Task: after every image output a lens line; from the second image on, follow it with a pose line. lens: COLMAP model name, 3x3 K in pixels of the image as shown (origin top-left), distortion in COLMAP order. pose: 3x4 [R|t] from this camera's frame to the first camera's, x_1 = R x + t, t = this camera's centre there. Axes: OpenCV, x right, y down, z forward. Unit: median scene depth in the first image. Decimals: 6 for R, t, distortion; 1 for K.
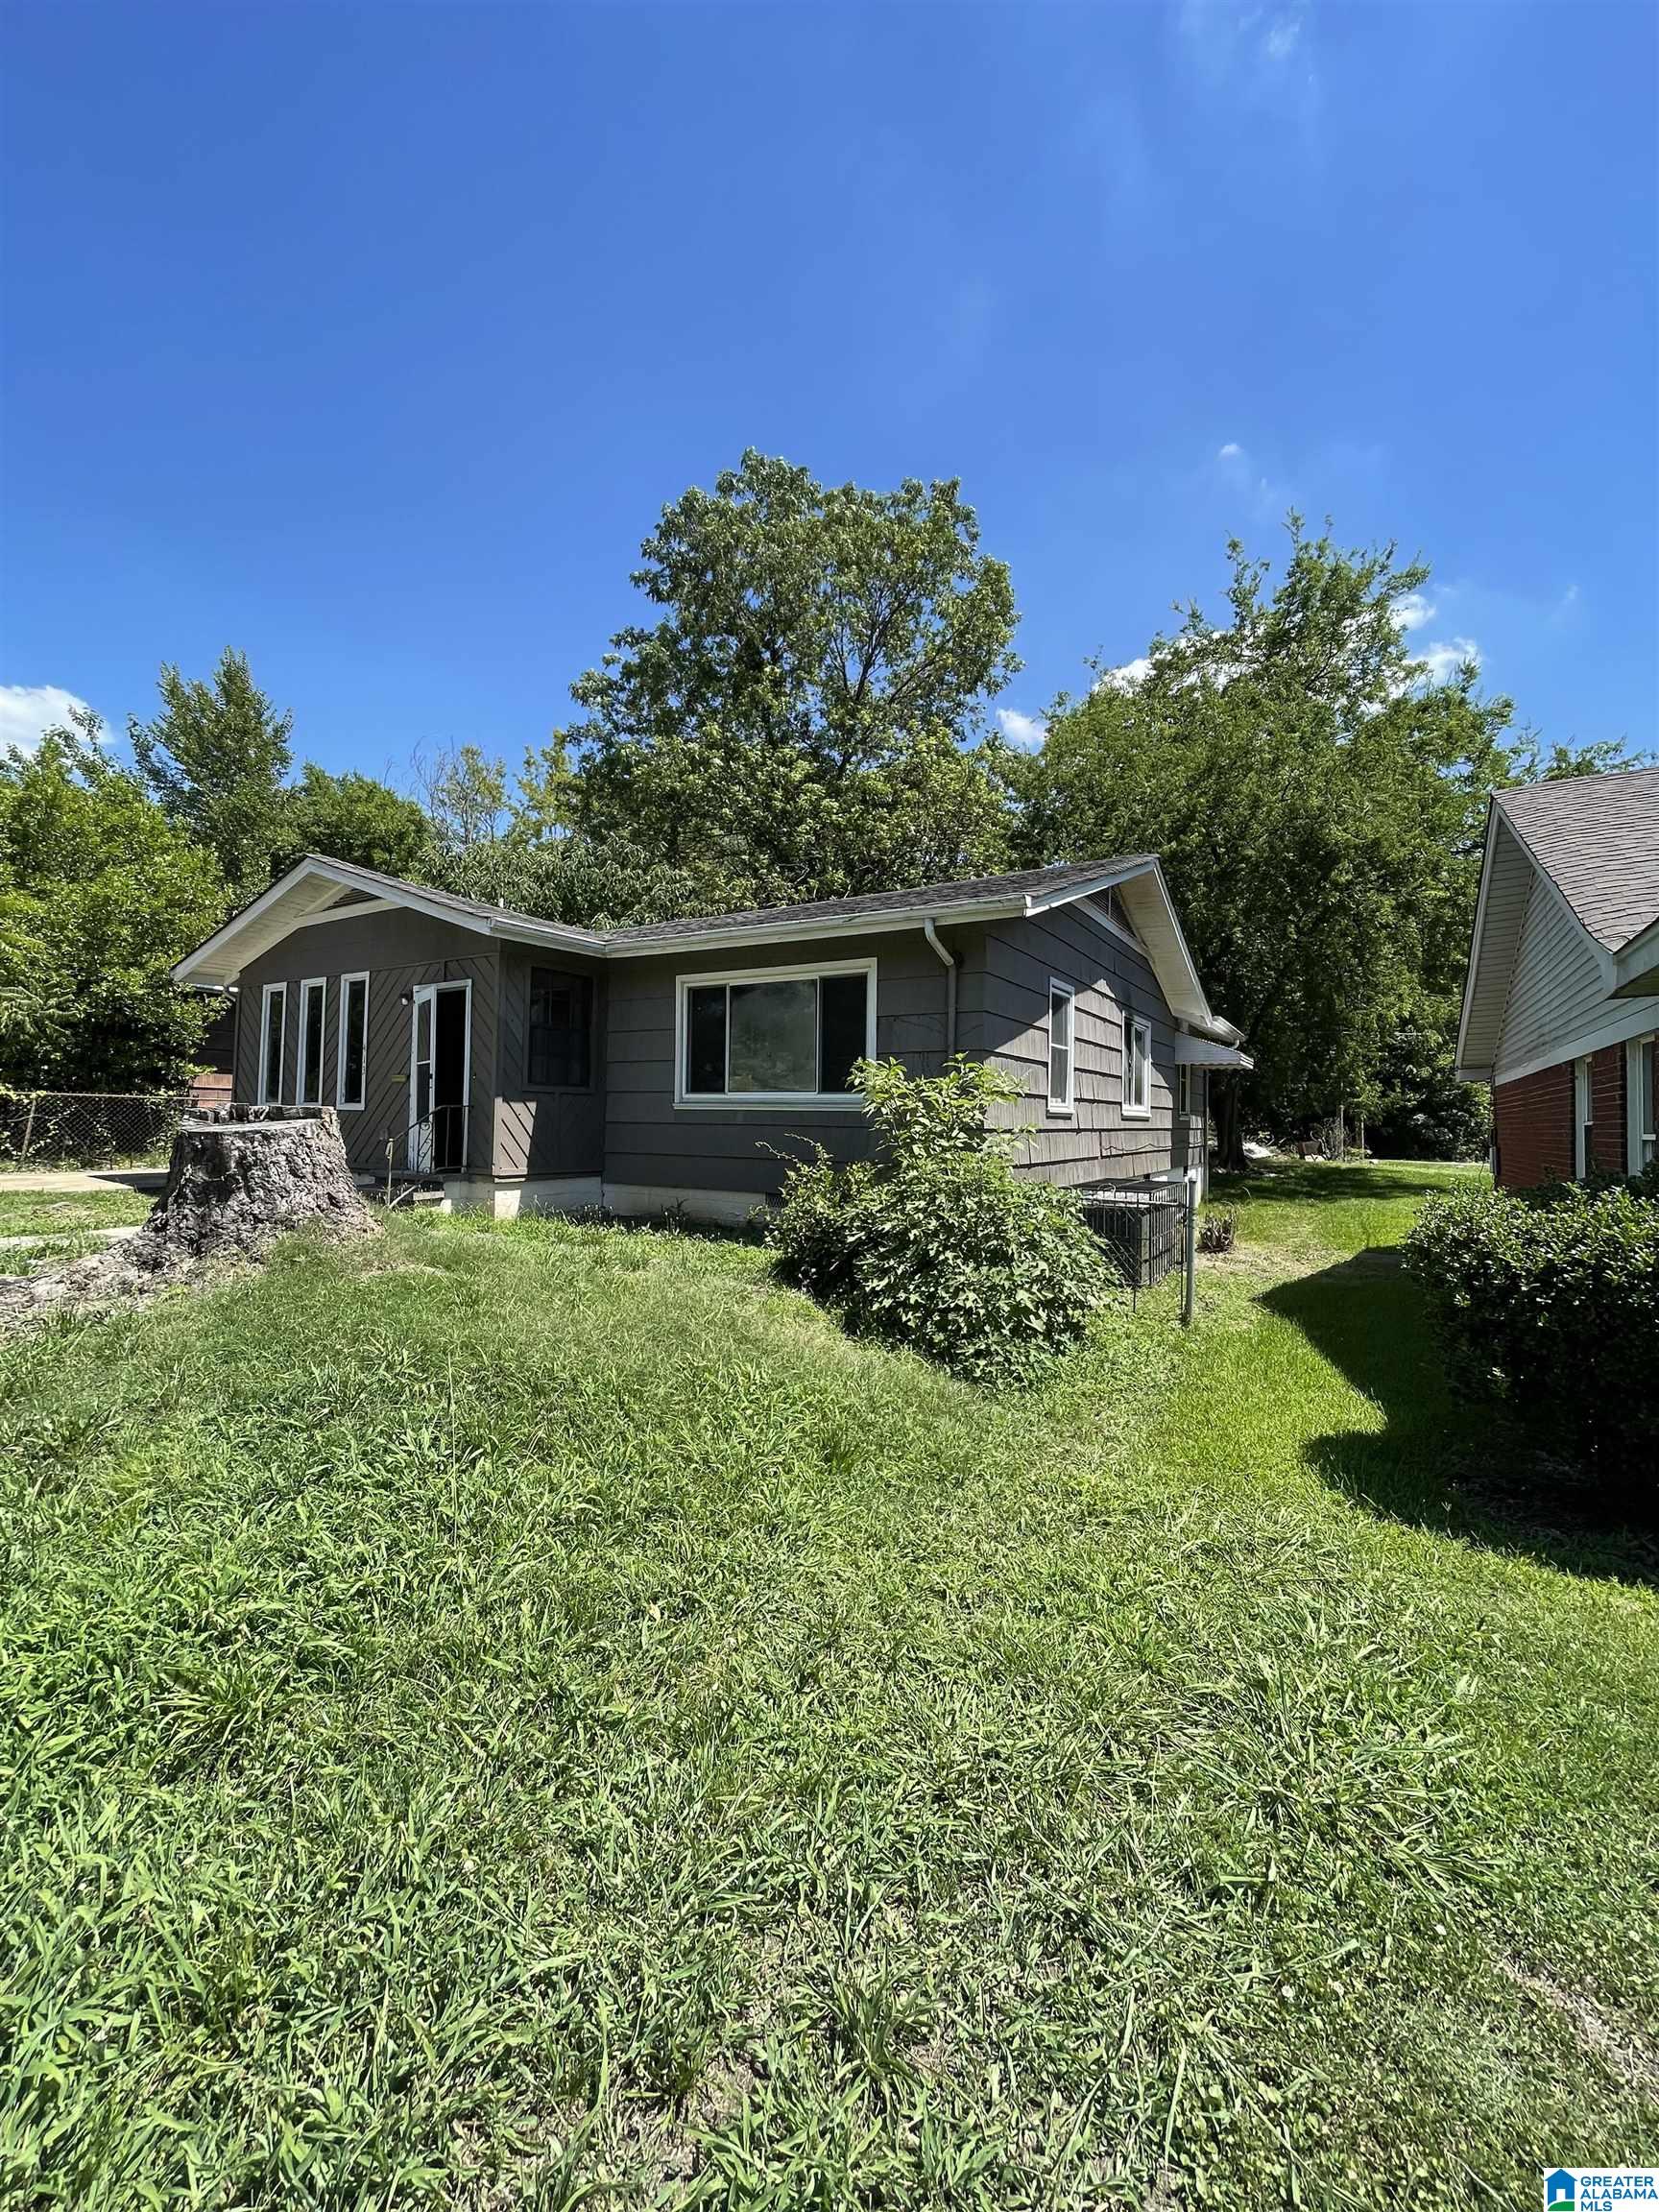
lens RADIAL K [[891.8, 0, 818.2], [0, 891.8, 1103.8], [0, 0, 1]] dist [0.017374, 0.000114]
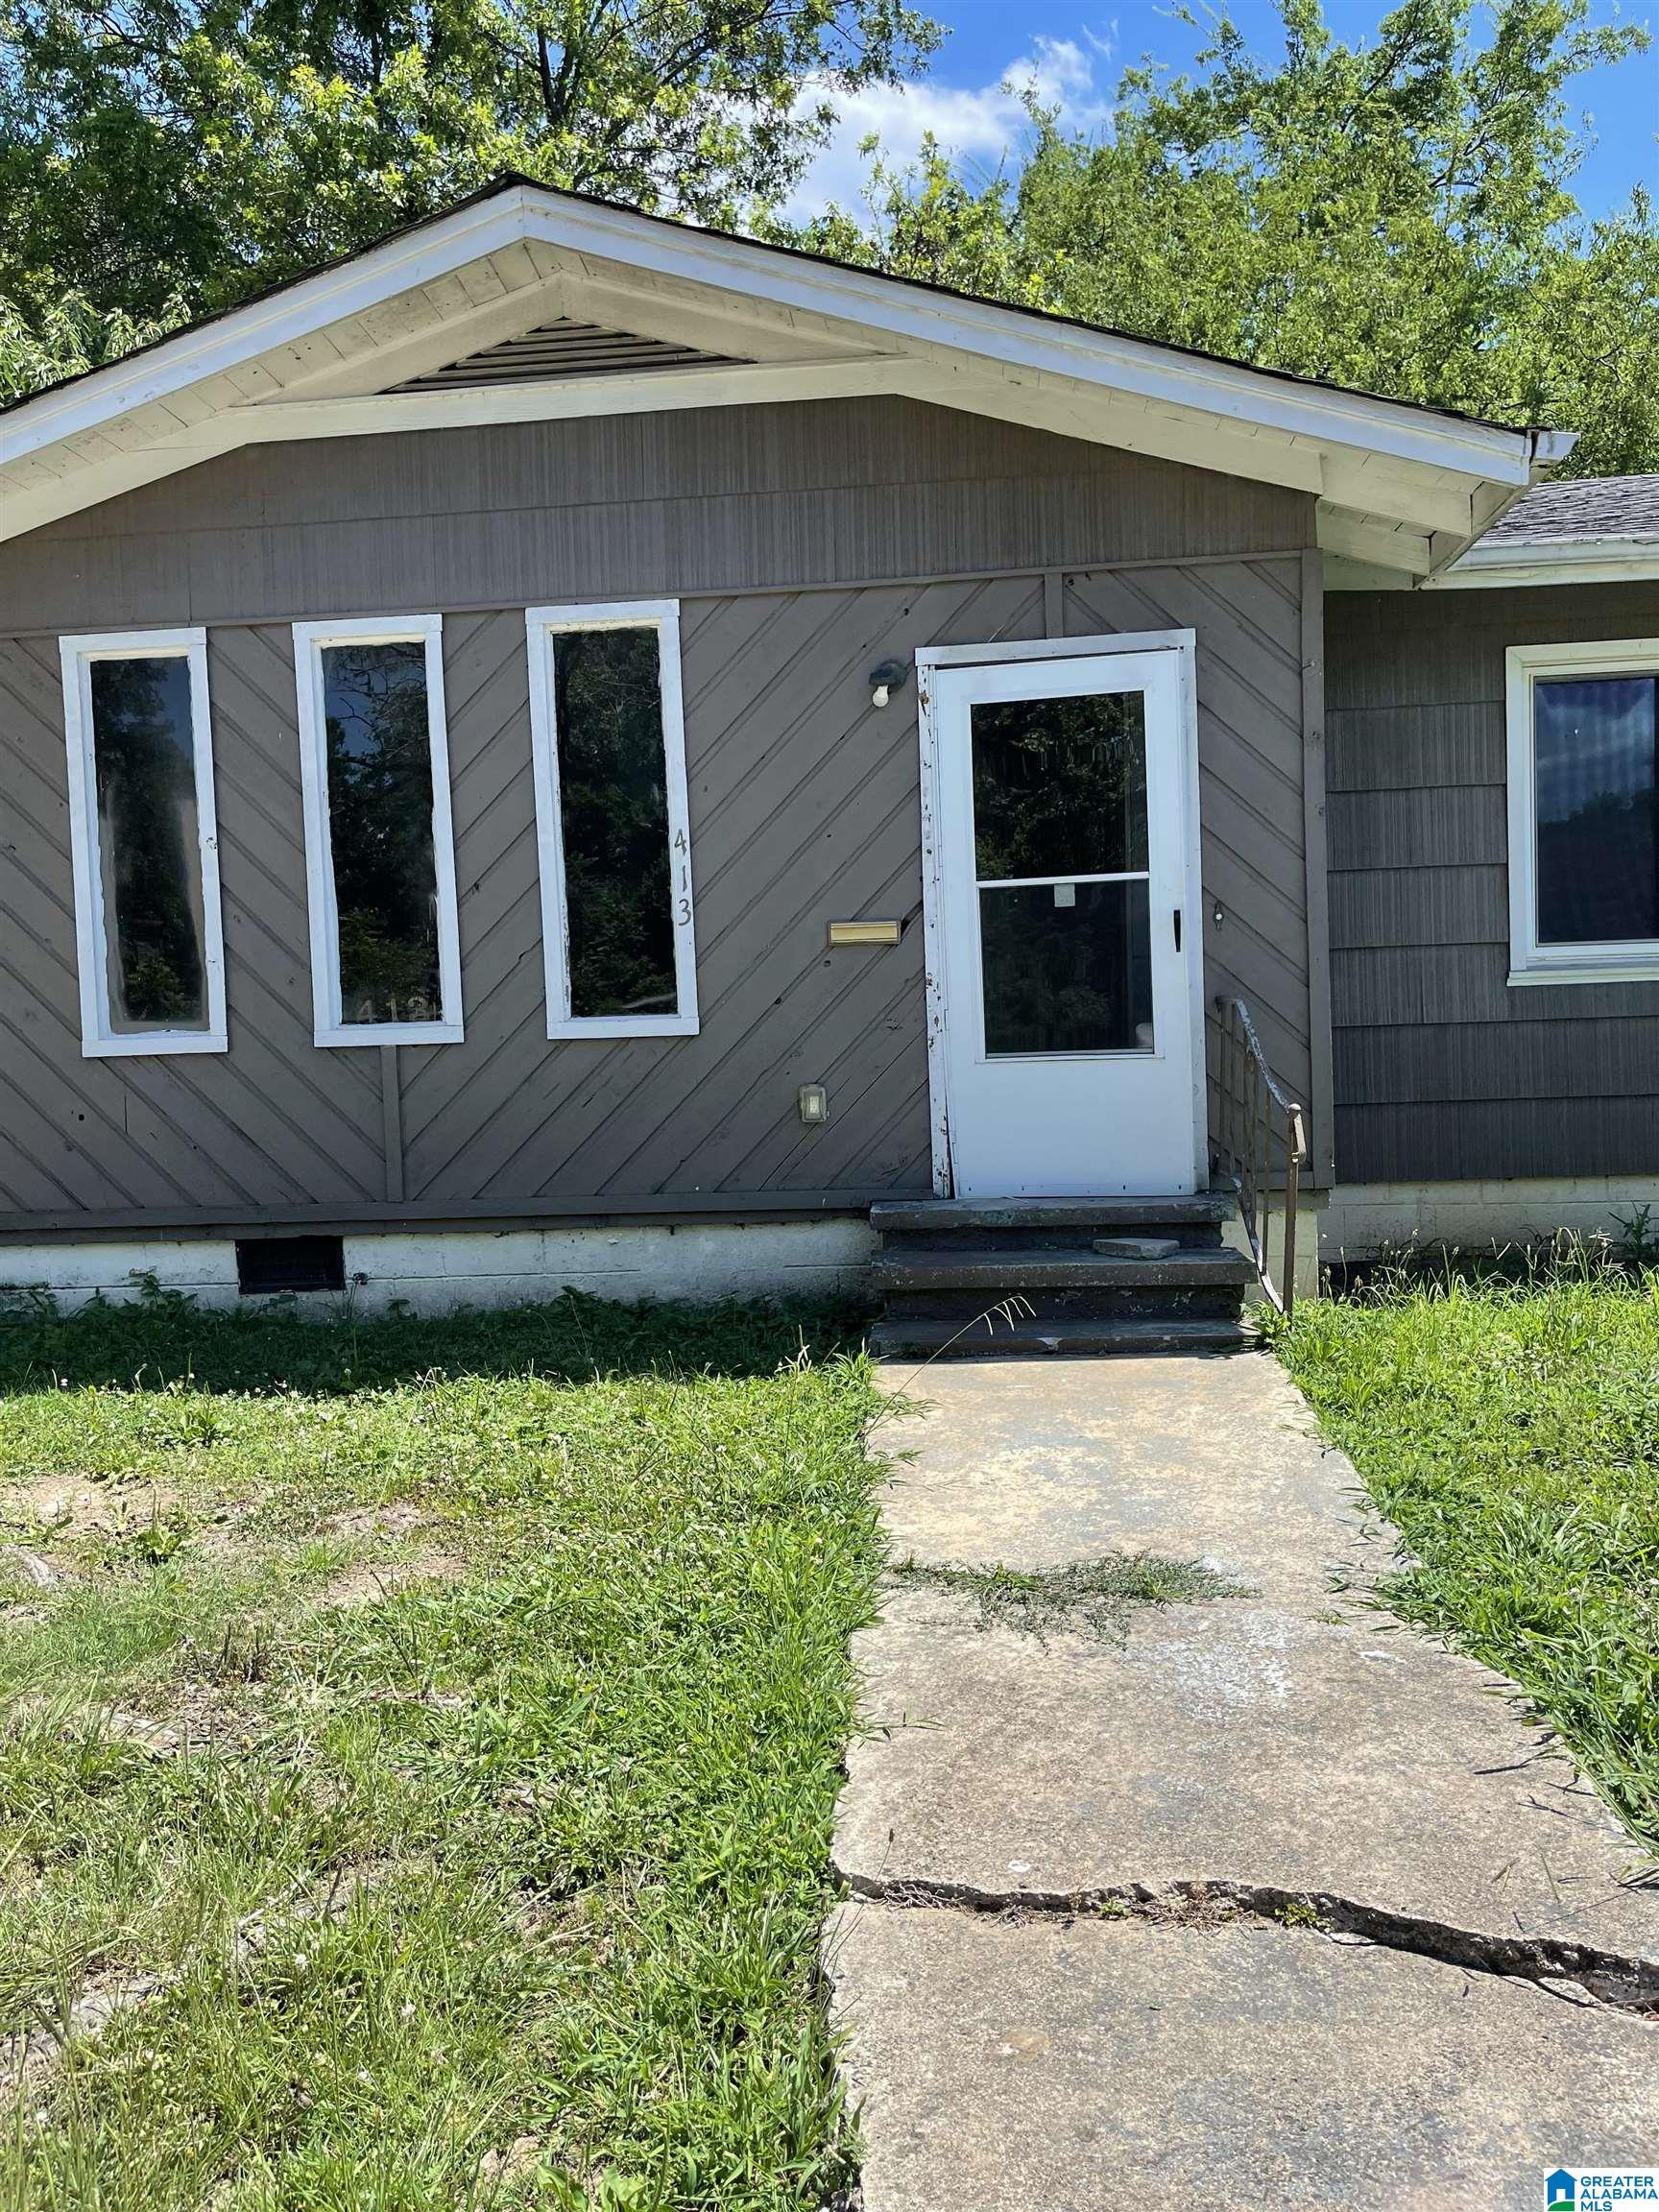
lens RADIAL K [[1684.3, 0, 776.5], [0, 1684.3, 1120.8], [0, 0, 1]] dist [0.038132, -0.054325]
pose [[0.899615, -0.078493, 0.429572, -0.790492], [0.042334, 0.994756, 0.093108, -0.018199], [-0.434627, -0.065576, 0.898220, 0.455121]]
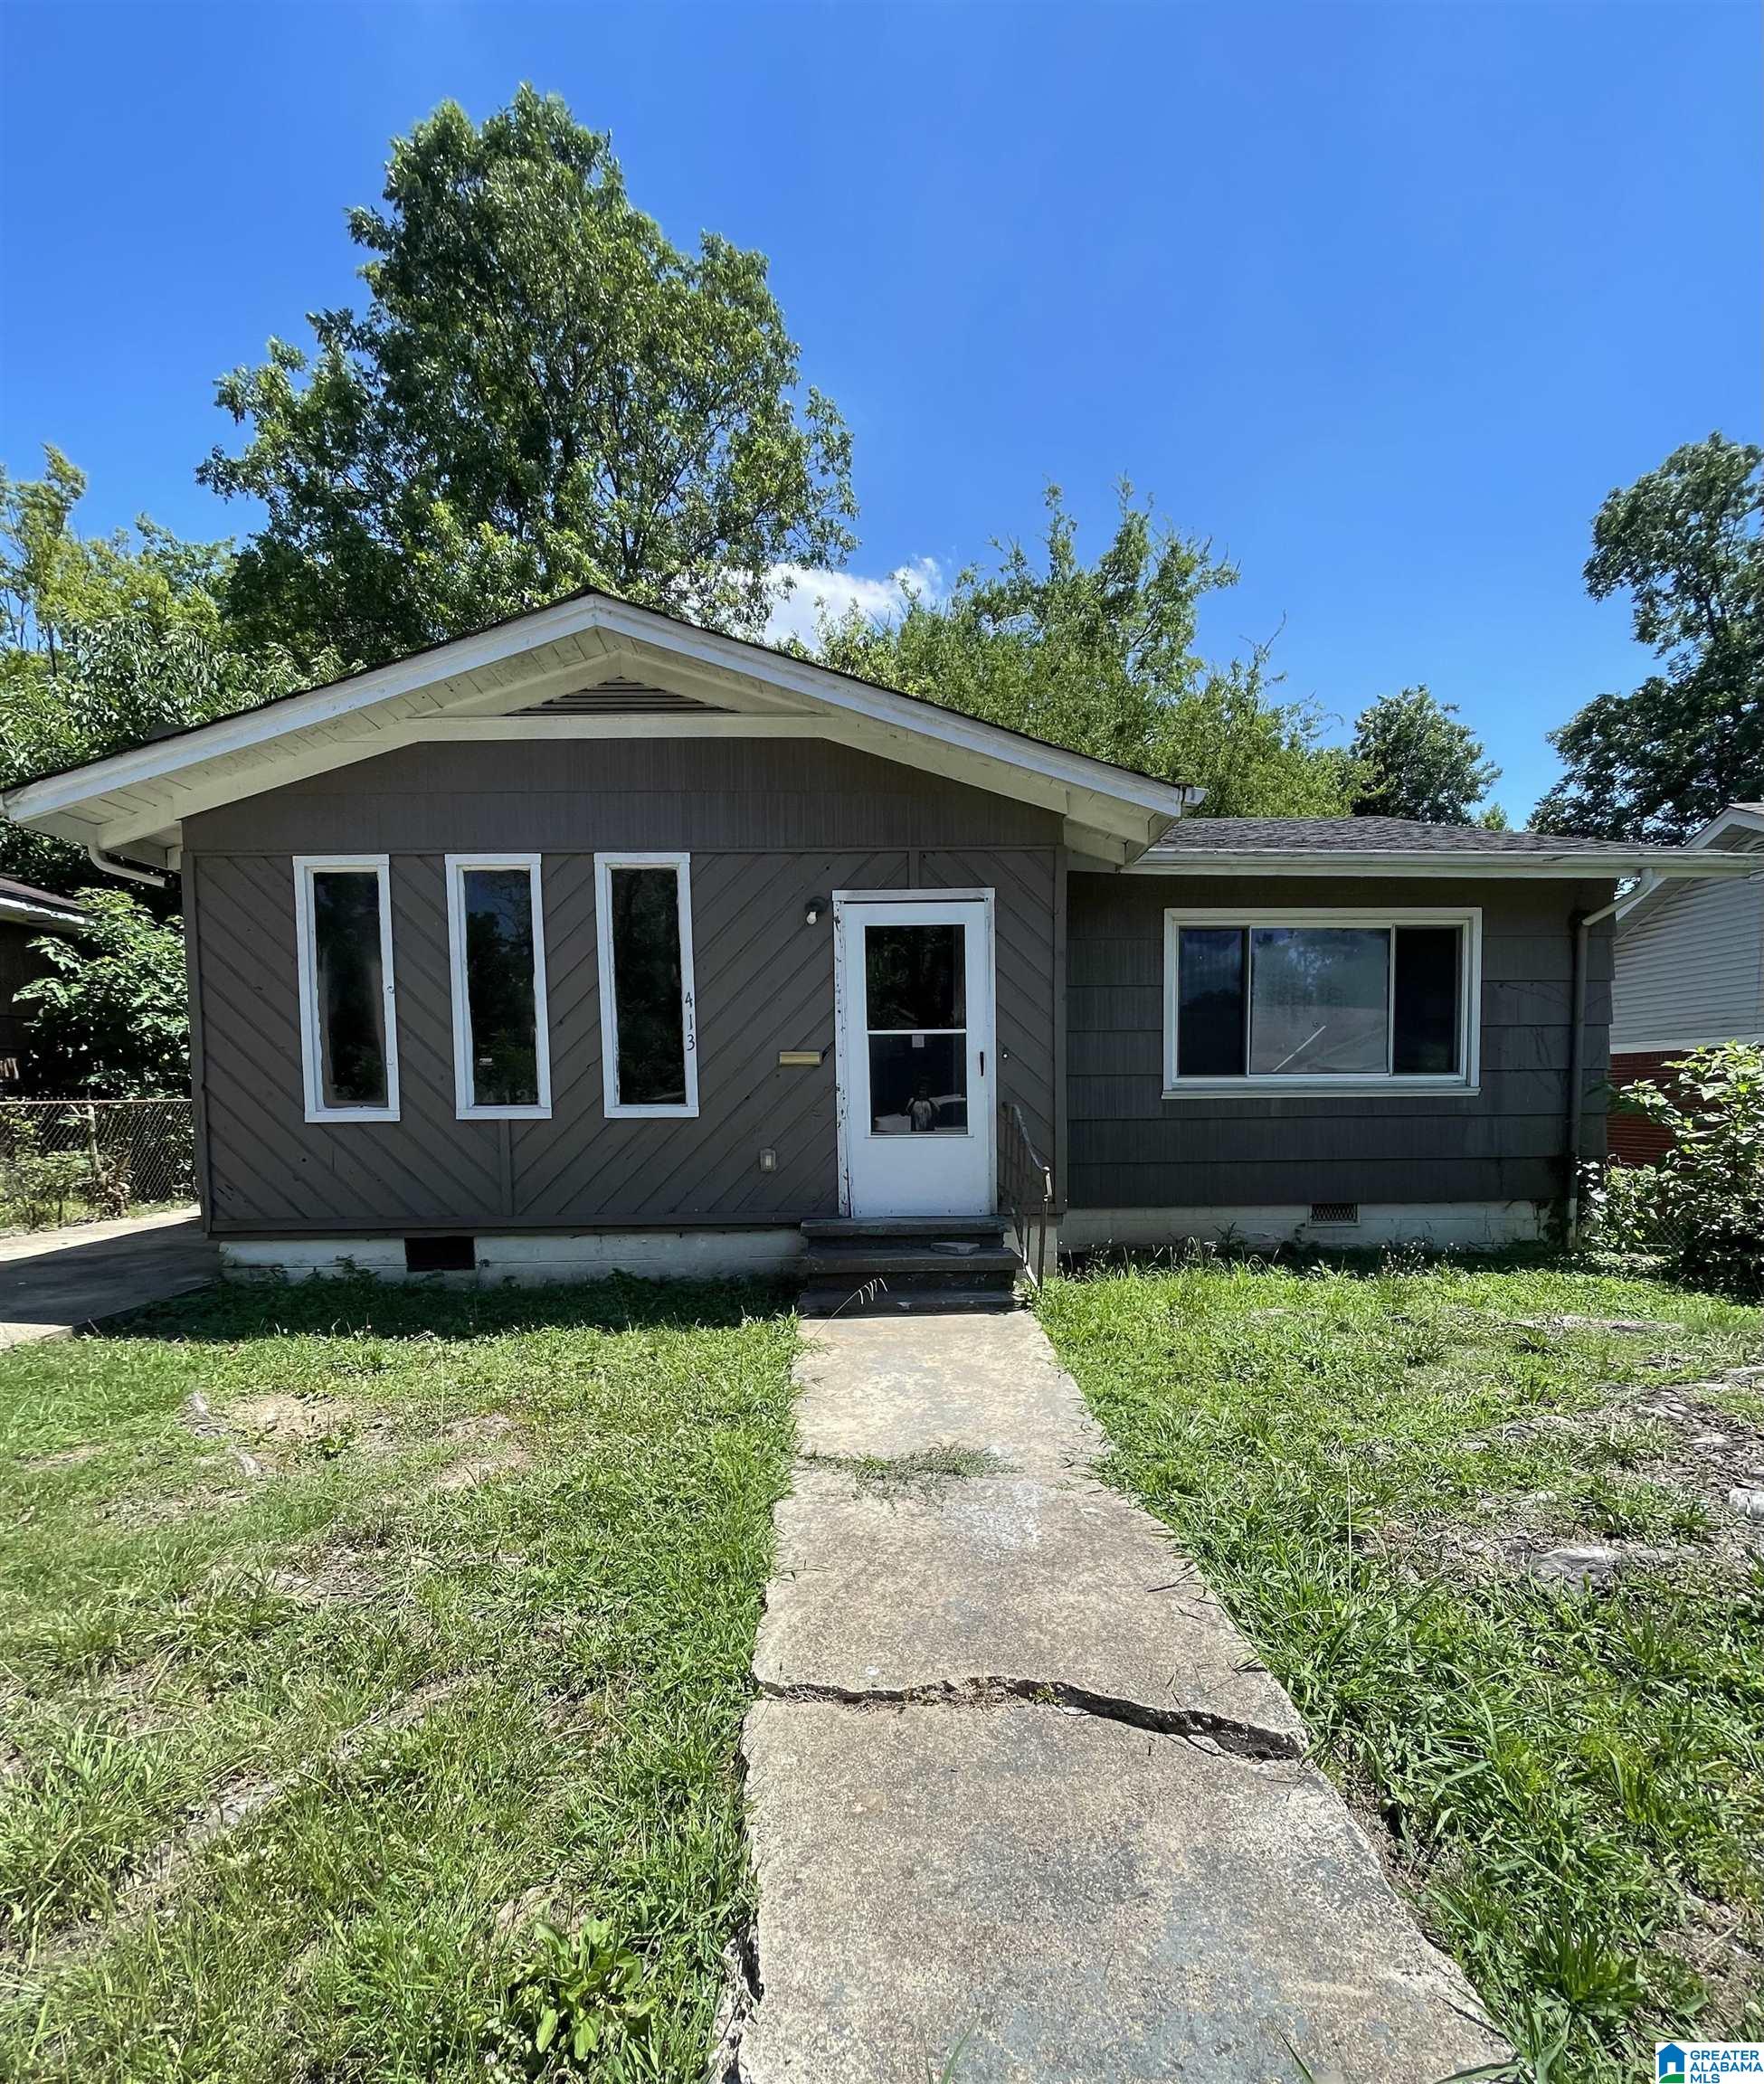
lens RADIAL K [[958.9, 0, 882.5], [0, 958.9, 1176.8], [0, 0, 1]] dist [-0.011345, -0.000579]
pose [[0.836518, -0.073865, 0.542939, -0.772169], [0.013387, 0.993331, 0.114514, -0.022583], [-0.547777, -0.088524, 0.831928, 0.477869]]
